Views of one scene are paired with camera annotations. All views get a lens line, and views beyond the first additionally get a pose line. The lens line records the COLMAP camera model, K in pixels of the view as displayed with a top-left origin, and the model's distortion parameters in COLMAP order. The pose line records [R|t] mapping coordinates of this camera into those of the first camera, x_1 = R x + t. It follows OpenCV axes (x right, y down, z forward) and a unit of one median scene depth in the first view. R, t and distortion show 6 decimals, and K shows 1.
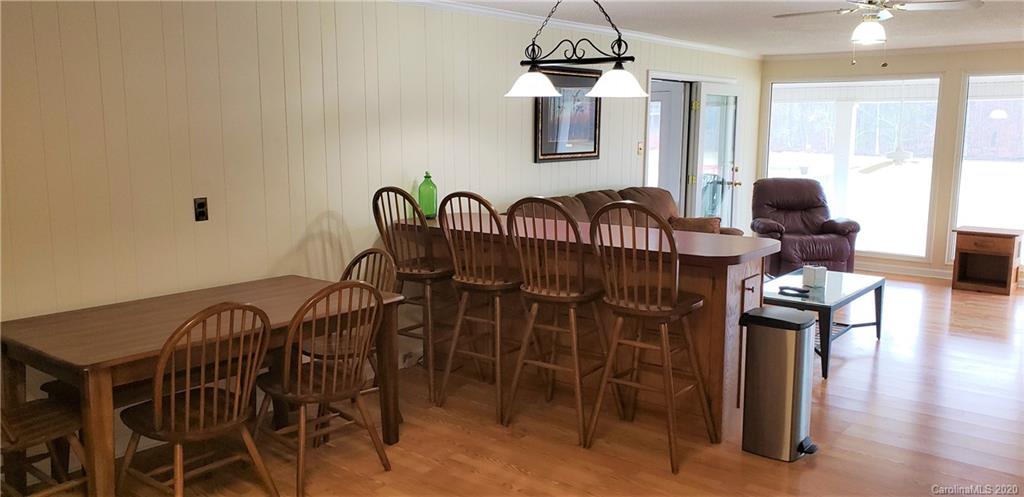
lens RADIAL K [[794.3, 0, 516.1], [0, 794.3, 244.0], [0, 0, 1]] dist [0.051434, -0.070201]
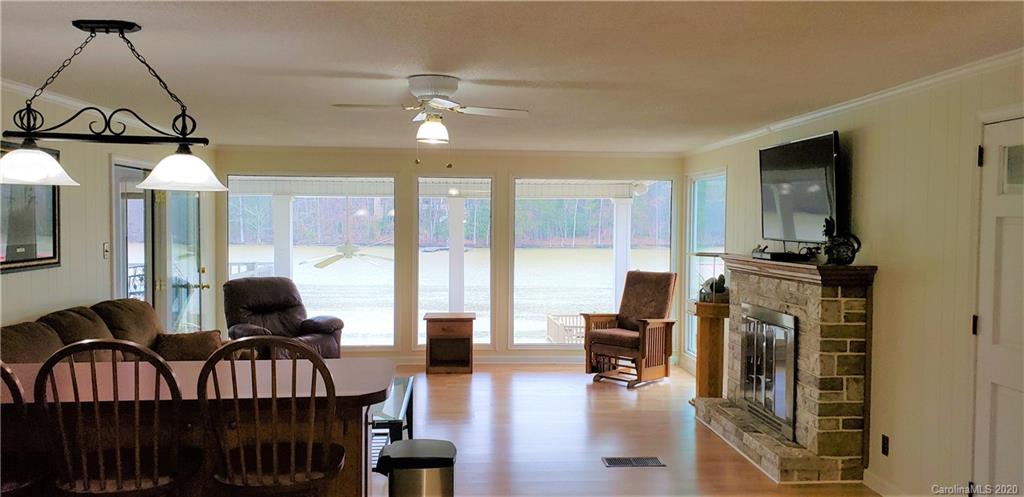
lens RADIAL K [[794.3, 0, 519.7], [0, 794.3, 256.0], [0, 0, 1]] dist [0.051434, -0.070201]
pose [[0.724508, -0.032488, 0.688501, -0.086638], [0.098674, 0.993489, -0.056956, -0.027178], [-0.682167, 0.109202, 0.722996, 0.137580]]
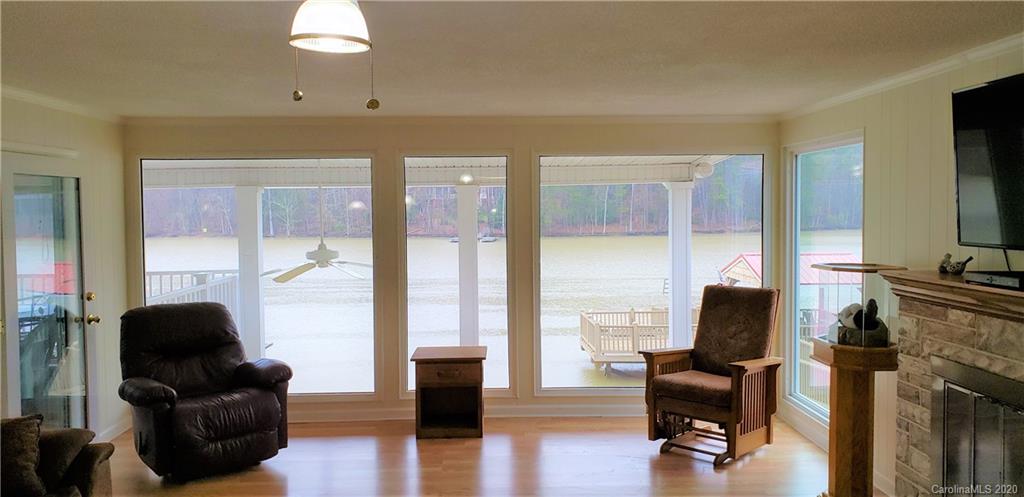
lens RADIAL K [[794.3, 0, 510.3], [0, 794.3, 238.7], [0, 0, 1]] dist [0.051434, -0.070201]
pose [[0.756190, -0.039707, 0.653146, 0.138056], [0.110694, 0.991534, -0.067879, -0.067575], [-0.644921, 0.123629, 0.754183, 0.369243]]
